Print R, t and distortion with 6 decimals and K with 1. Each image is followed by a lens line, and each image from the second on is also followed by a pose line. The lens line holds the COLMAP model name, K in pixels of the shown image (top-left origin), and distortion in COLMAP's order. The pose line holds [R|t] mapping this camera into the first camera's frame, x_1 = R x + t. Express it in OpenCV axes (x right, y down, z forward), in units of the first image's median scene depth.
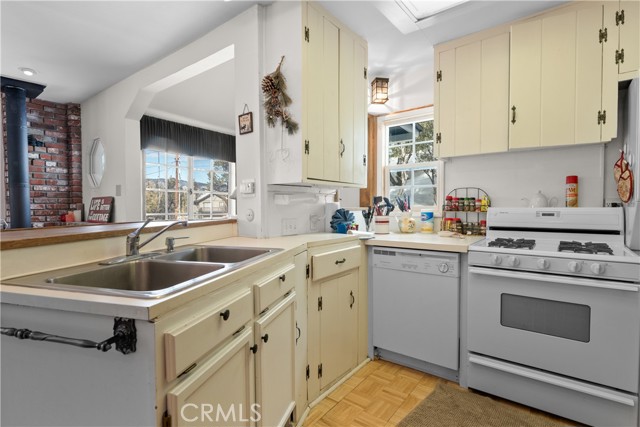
lens RADIAL K [[317.3, 0, 319.0], [0, 317.3, 215.9], [0, 0, 1]] dist [-0.002215, -0.001291]
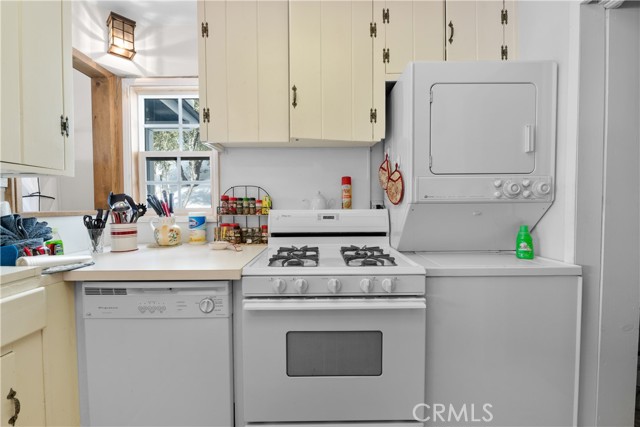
lens RADIAL K [[275.8, 0, 319.7], [0, 275.8, 214.1], [0, 0, 1]] dist [-0.003378, -0.000313]
pose [[0.790429, -0.018308, 0.612280, 0.213005], [0.020728, 0.999780, 0.003135, -0.016486], [-0.612203, 0.010214, 0.790635, 0.379940]]
